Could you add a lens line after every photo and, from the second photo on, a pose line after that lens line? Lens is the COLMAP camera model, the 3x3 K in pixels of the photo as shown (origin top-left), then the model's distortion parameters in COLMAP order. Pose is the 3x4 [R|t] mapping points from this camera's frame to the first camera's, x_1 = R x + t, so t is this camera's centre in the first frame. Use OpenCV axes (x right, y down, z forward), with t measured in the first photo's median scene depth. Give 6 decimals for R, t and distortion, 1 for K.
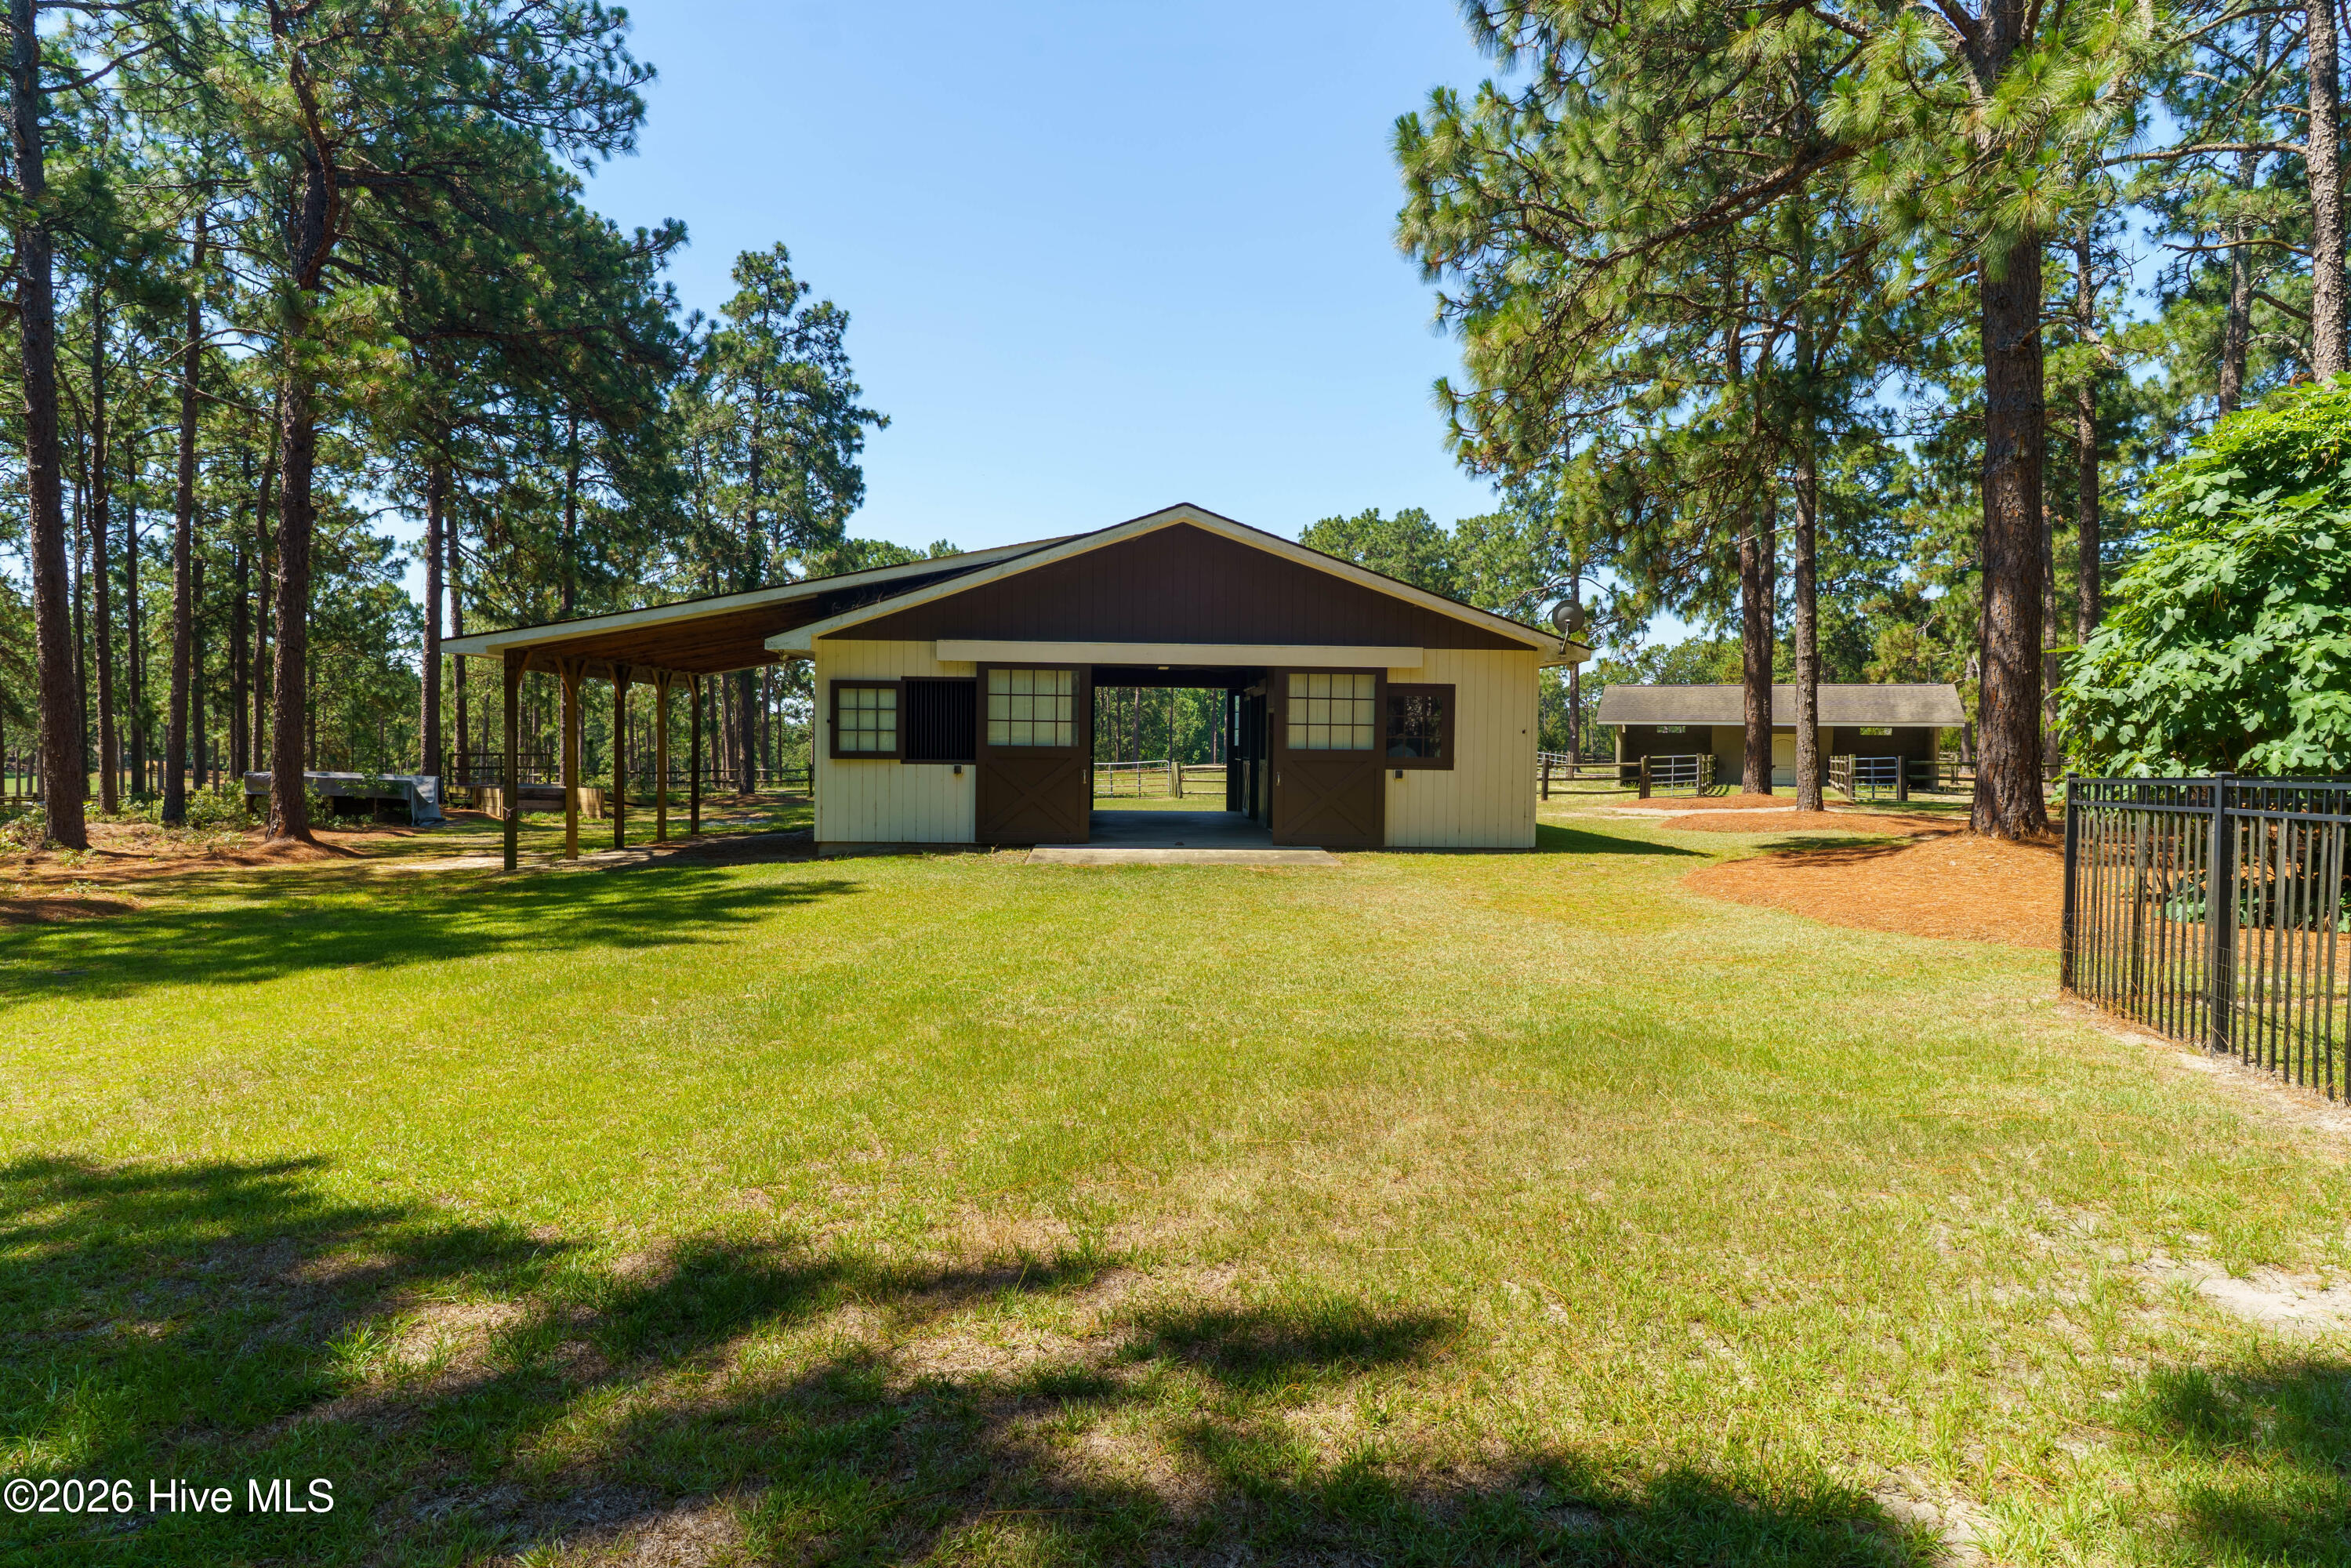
lens RADIAL K [[1445.1, 0, 1171.8], [0, 1445.1, 778.7], [0, 0, 1]] dist [0.003394, 0.000187]
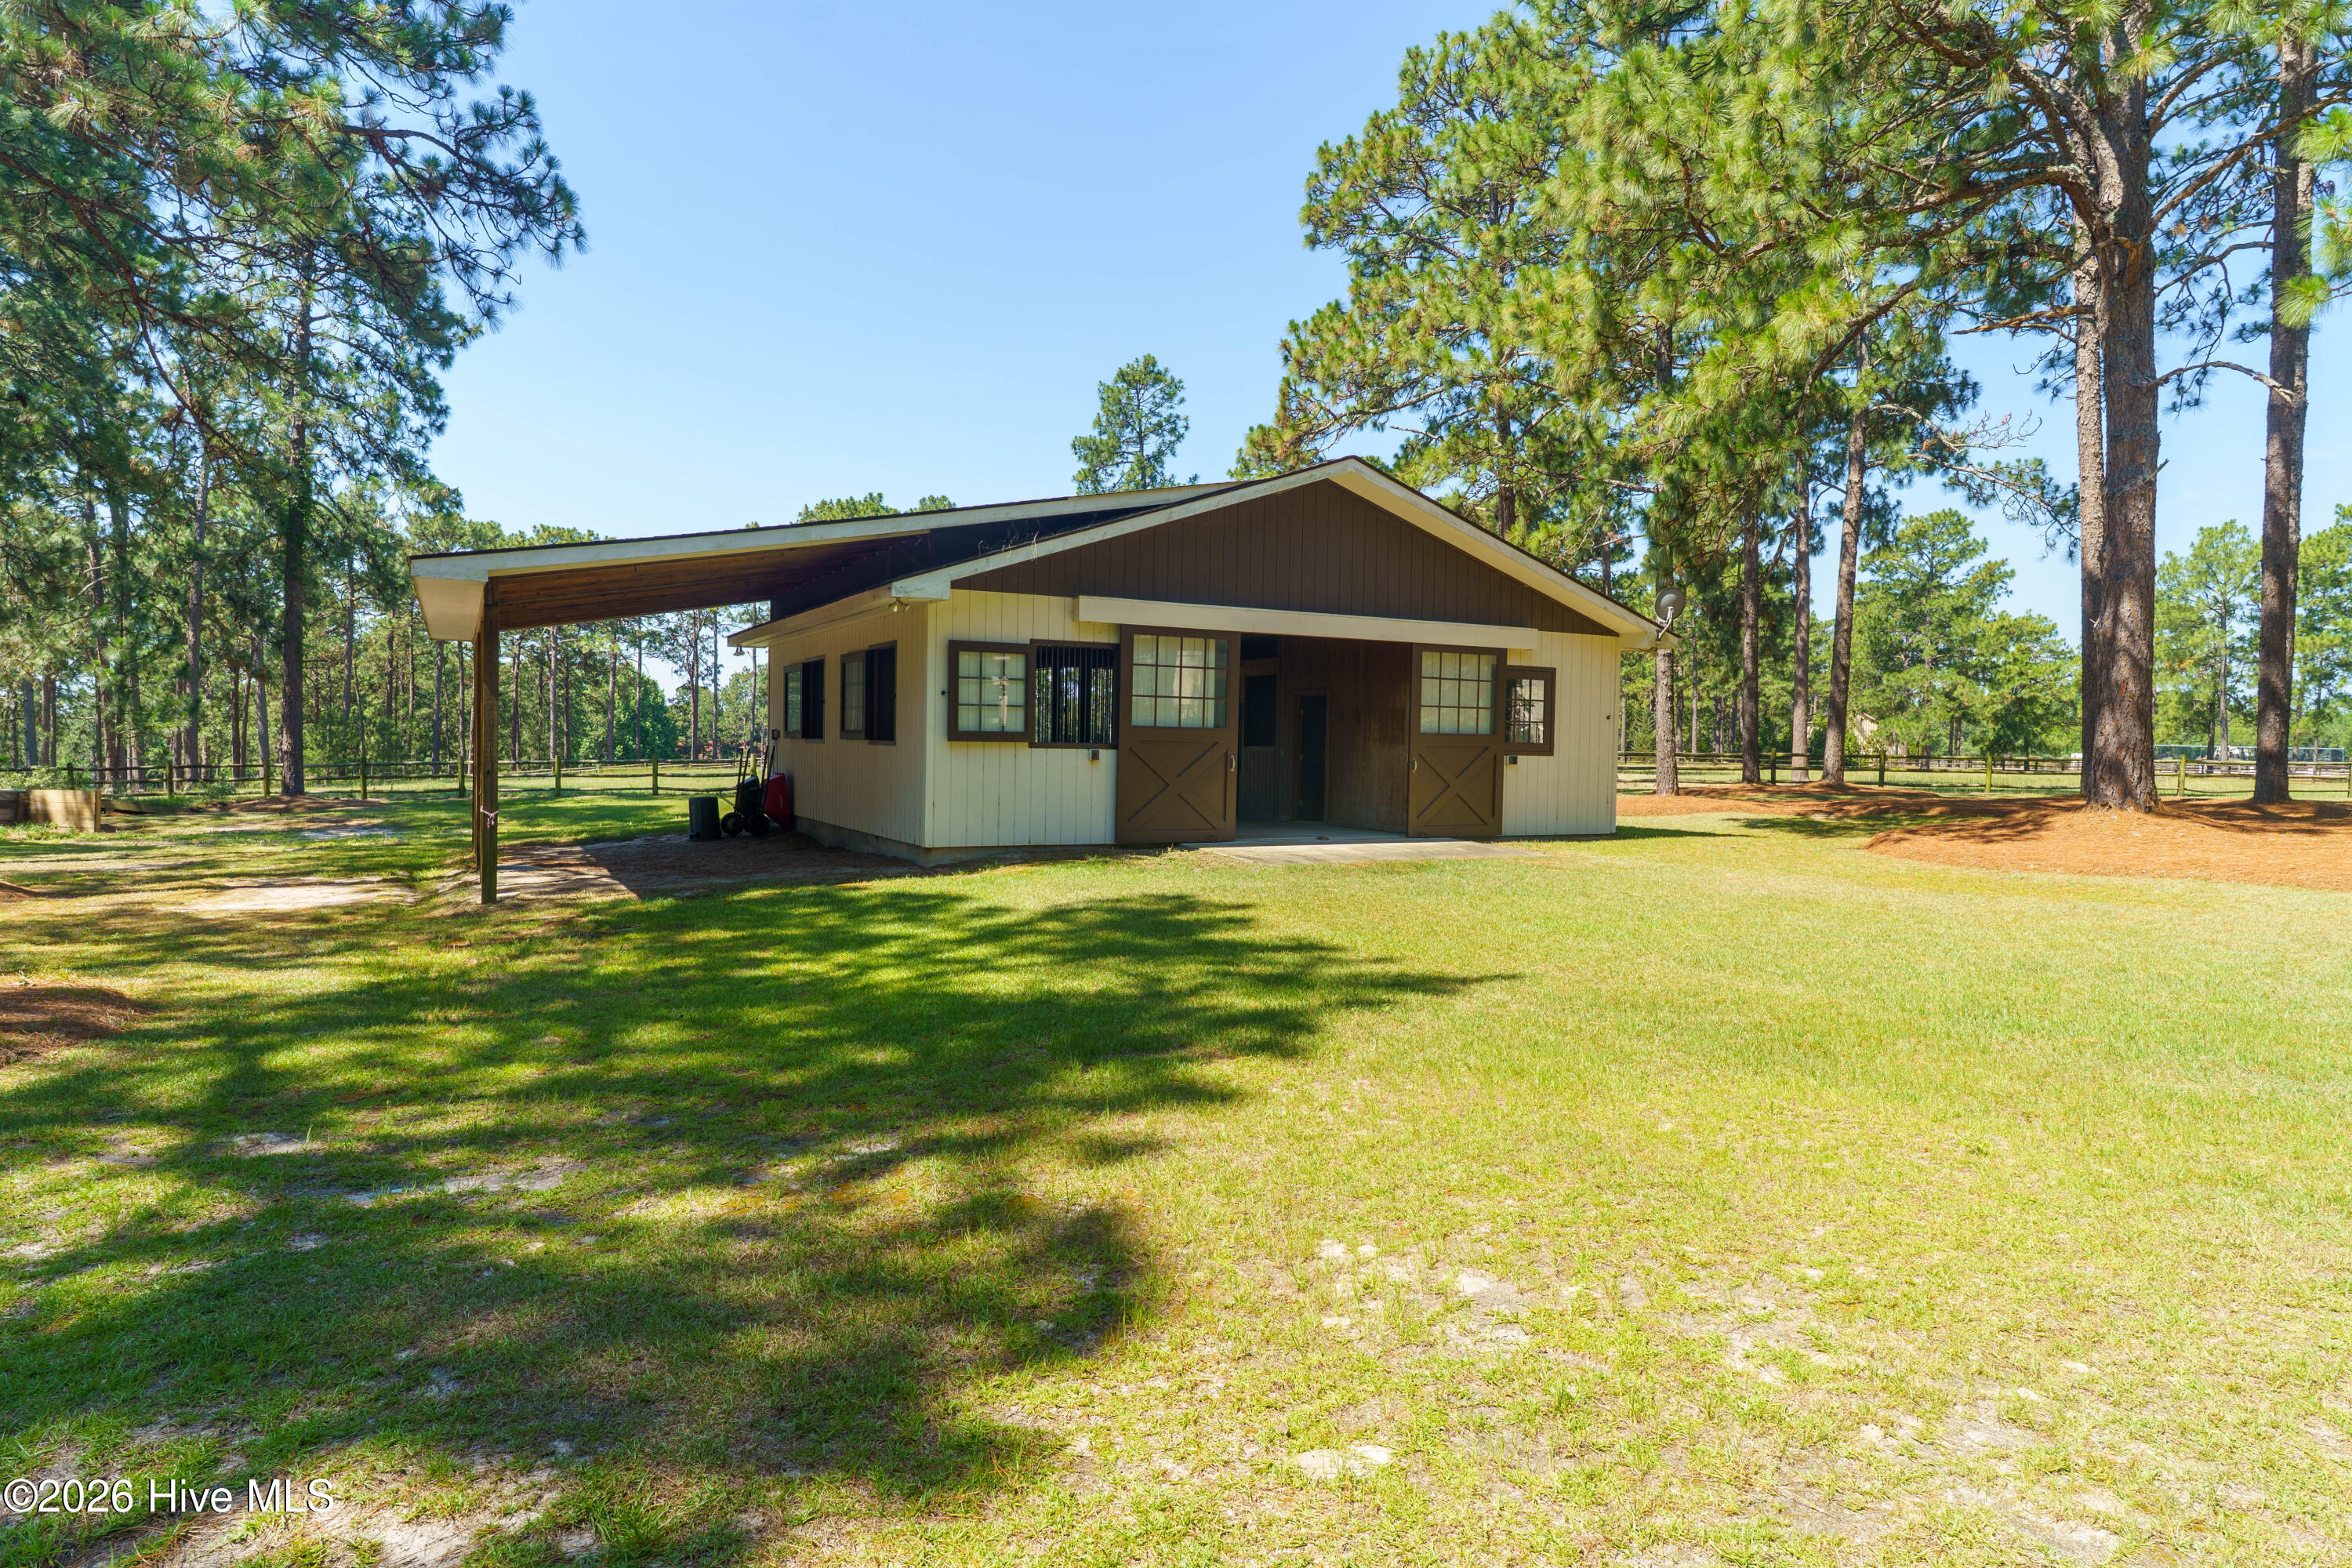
lens RADIAL K [[1445.6, 0, 1175.4], [0, 1445.6, 787.2], [0, 0, 1]] dist [0.003394, 0.000187]
pose [[0.891919, -0.008863, 0.452108, -0.479762], [0.007538, 0.999960, 0.004733, 0.008659], [-0.452132, -0.000814, 0.891951, 0.245928]]
